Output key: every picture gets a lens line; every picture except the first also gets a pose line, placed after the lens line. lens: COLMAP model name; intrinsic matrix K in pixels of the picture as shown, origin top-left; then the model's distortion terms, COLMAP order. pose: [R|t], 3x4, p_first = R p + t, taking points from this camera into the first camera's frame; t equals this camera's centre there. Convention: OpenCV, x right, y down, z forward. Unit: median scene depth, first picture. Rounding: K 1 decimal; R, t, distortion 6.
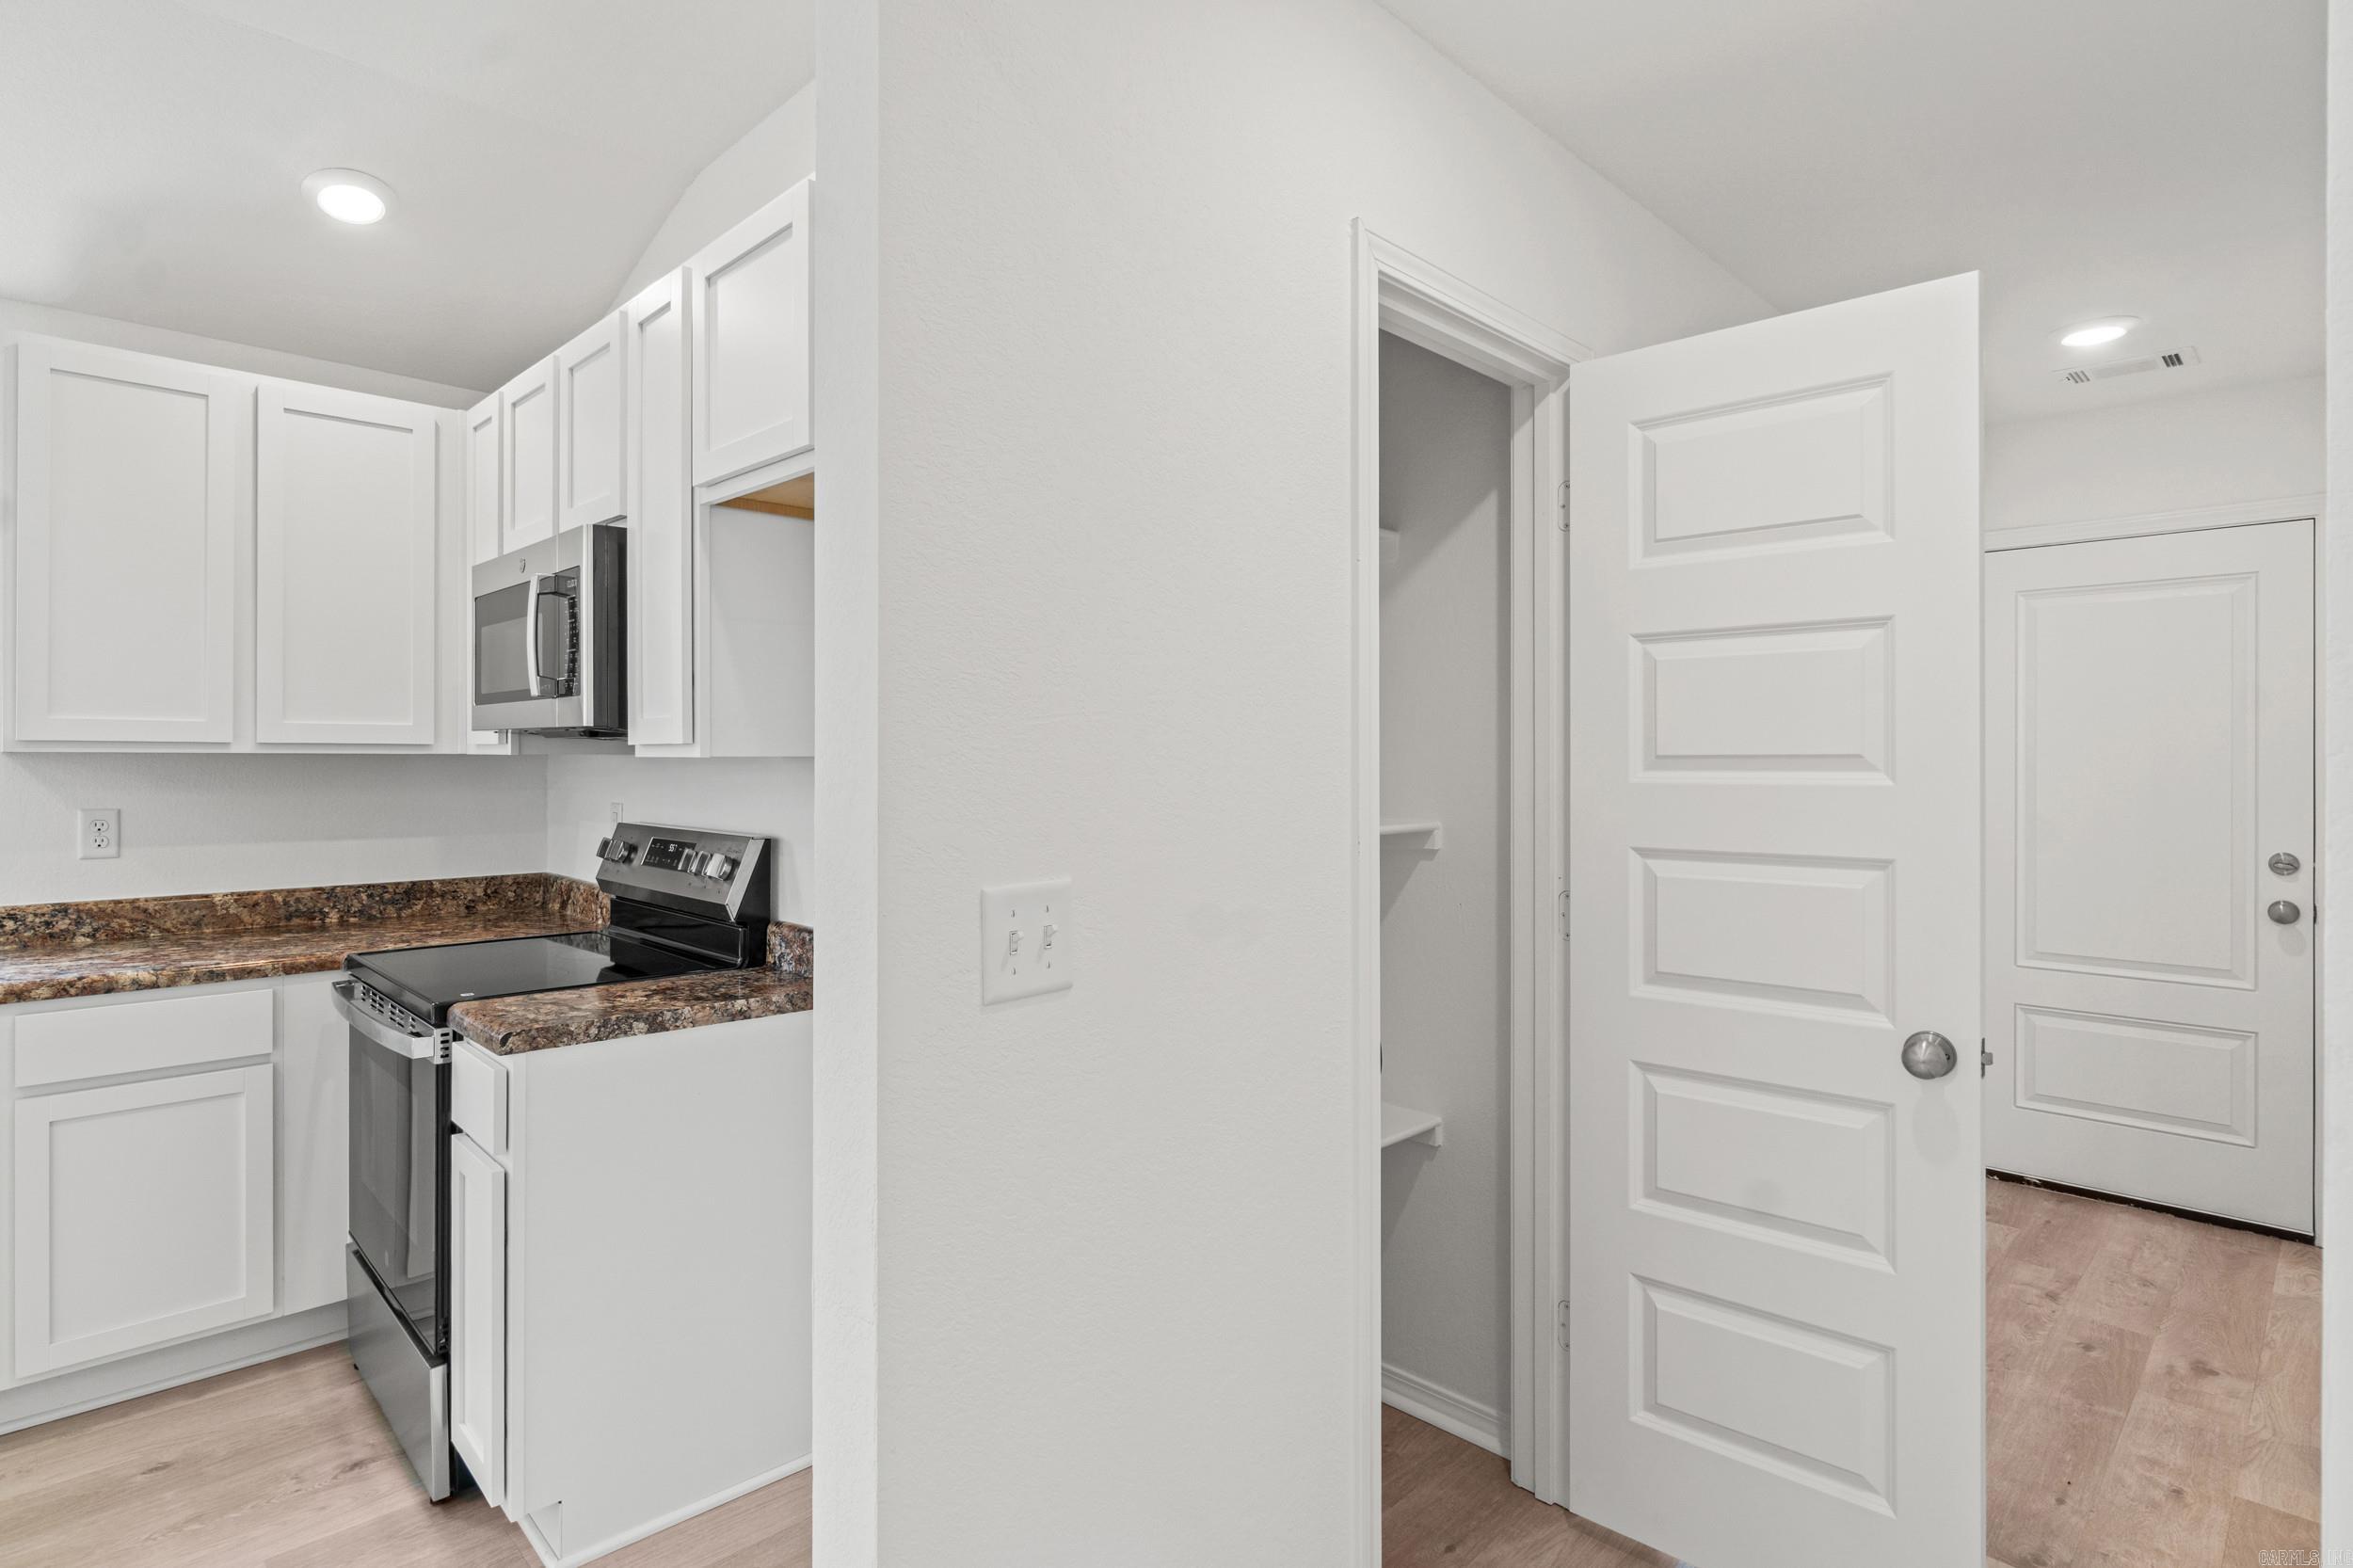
lens RADIAL K [[1189.4, 0, 1157.9], [0, 1189.4, 775.1], [0, 0, 1]] dist [-0.007403, 0.003814]
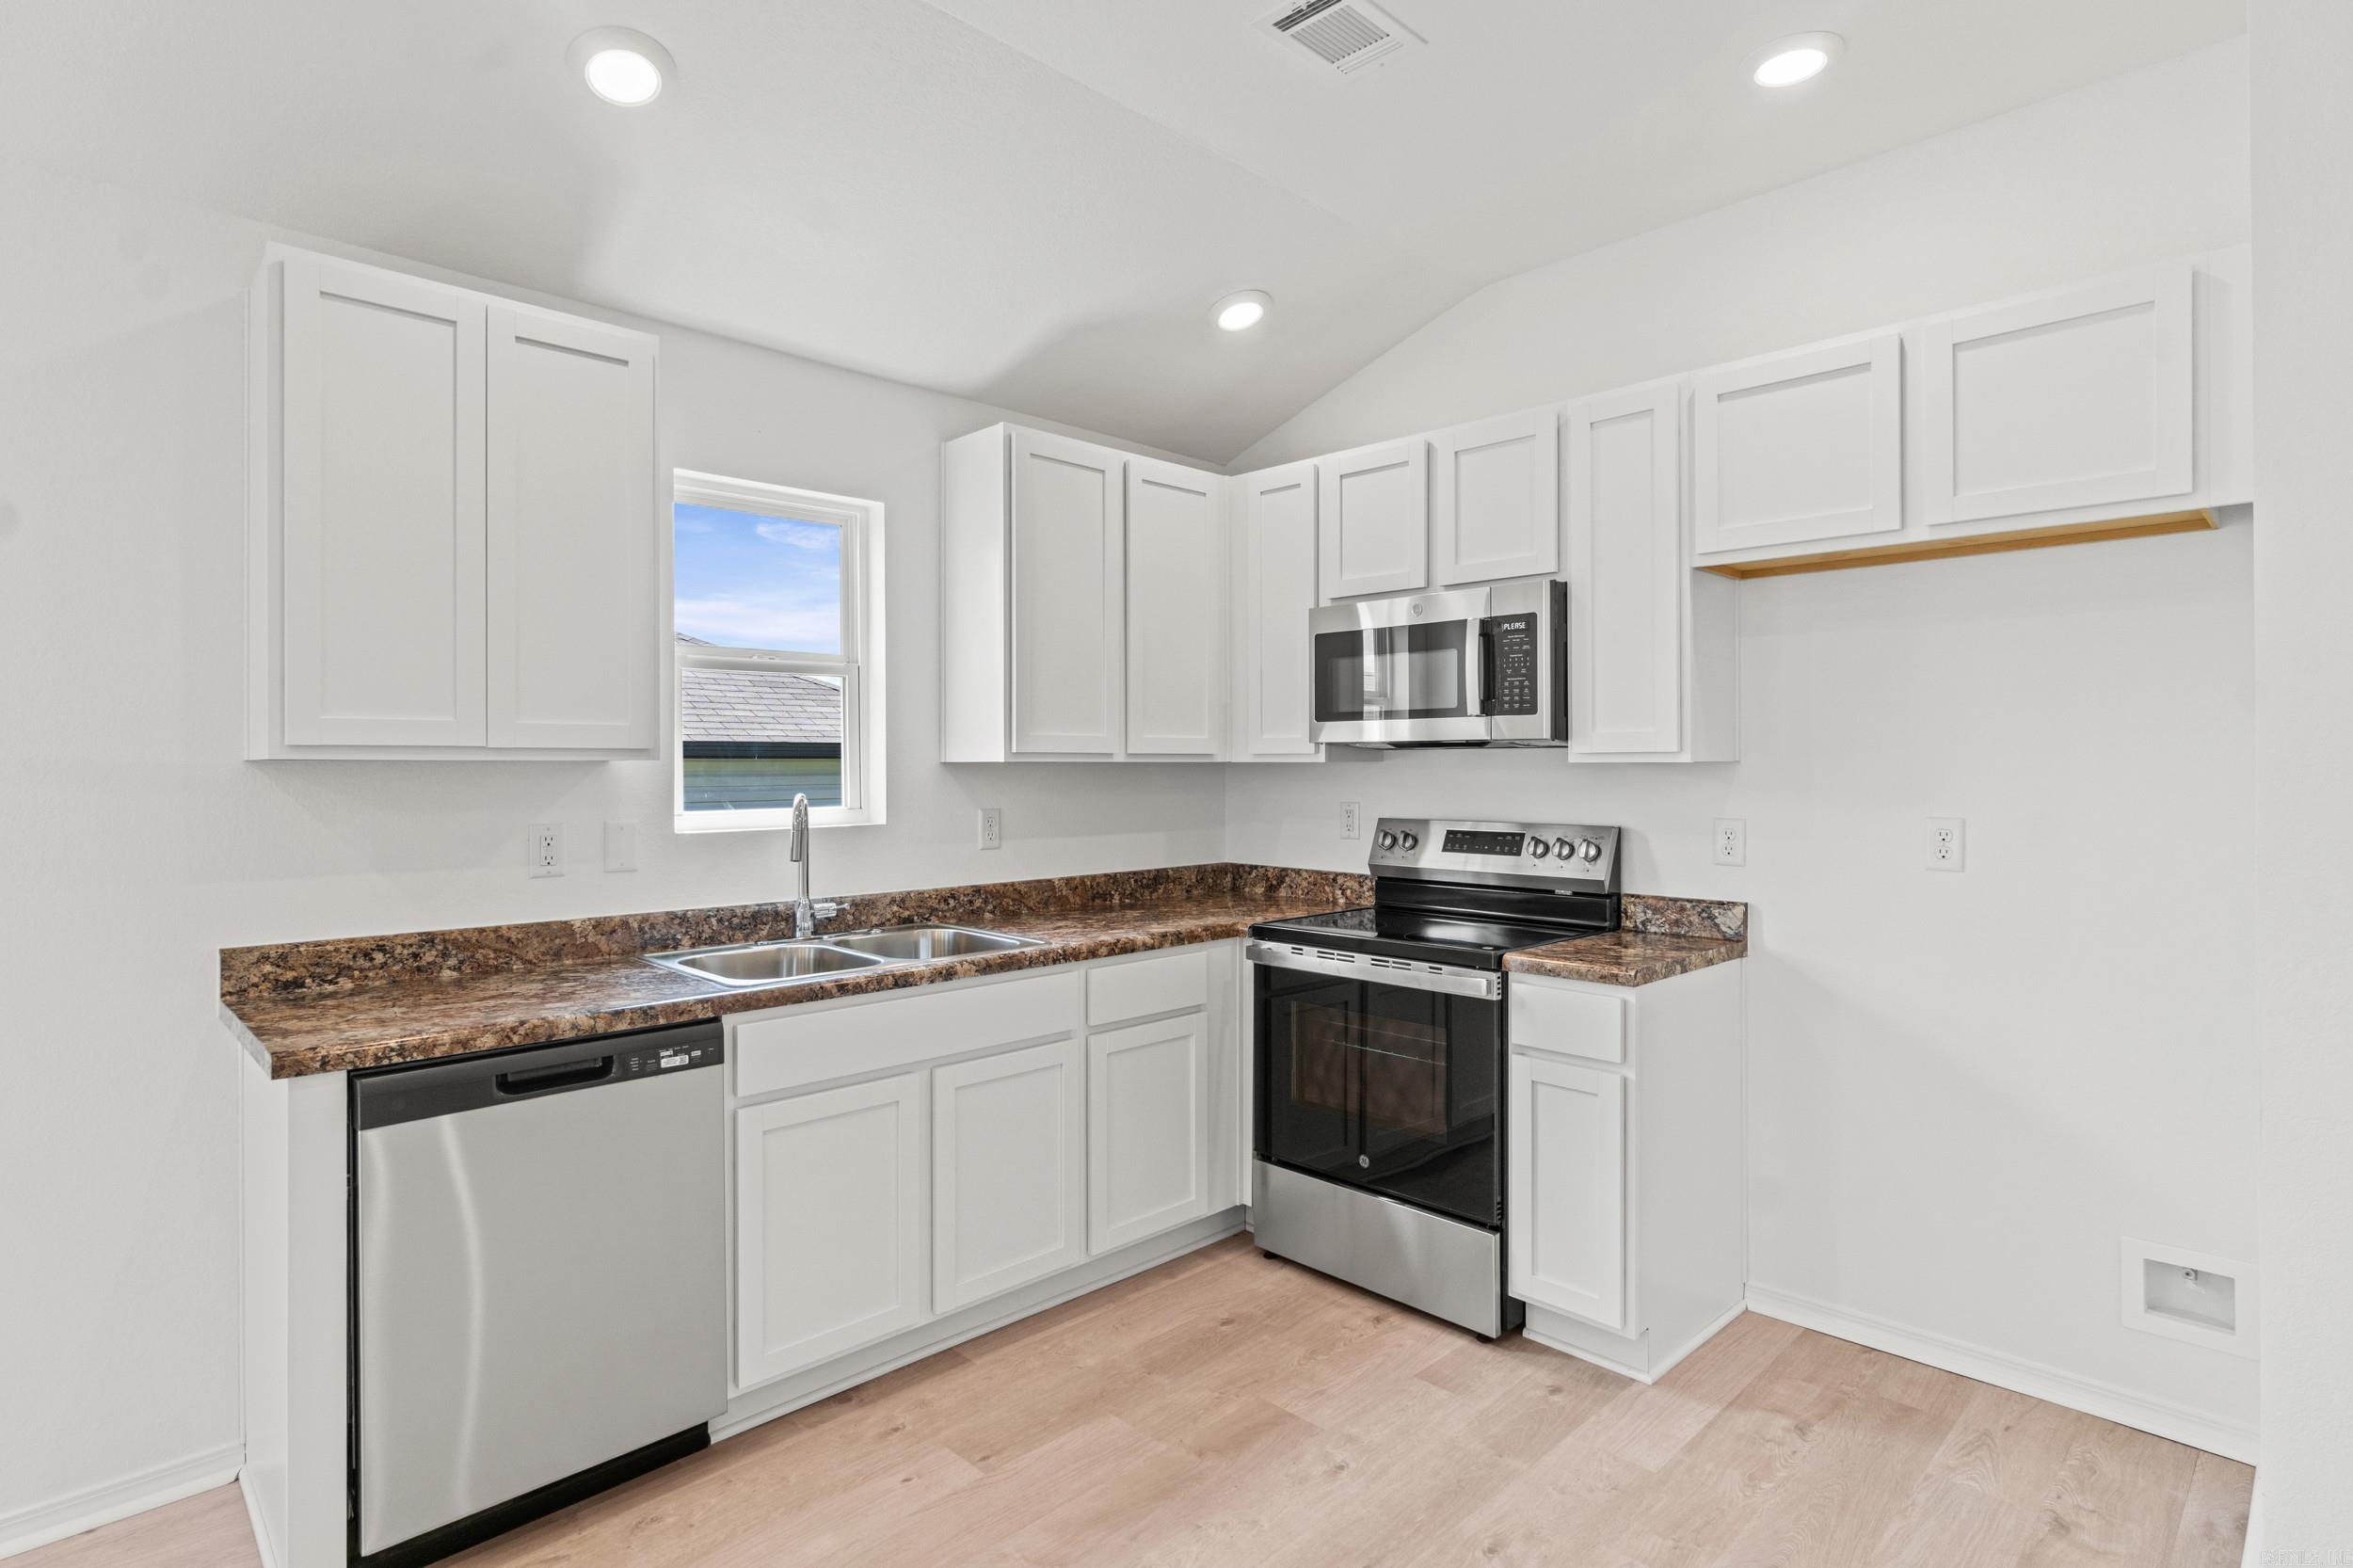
lens RADIAL K [[1189.4, 0, 1157.9], [0, 1189.4, 775.1], [0, 0, 1]] dist [-0.007403, 0.003814]
pose [[0.999975, -0.005554, -0.004487, -0.734952], [0.005527, 0.999967, -0.005902, 0.002638], [0.004520, 0.005877, 0.999973, -0.228056]]
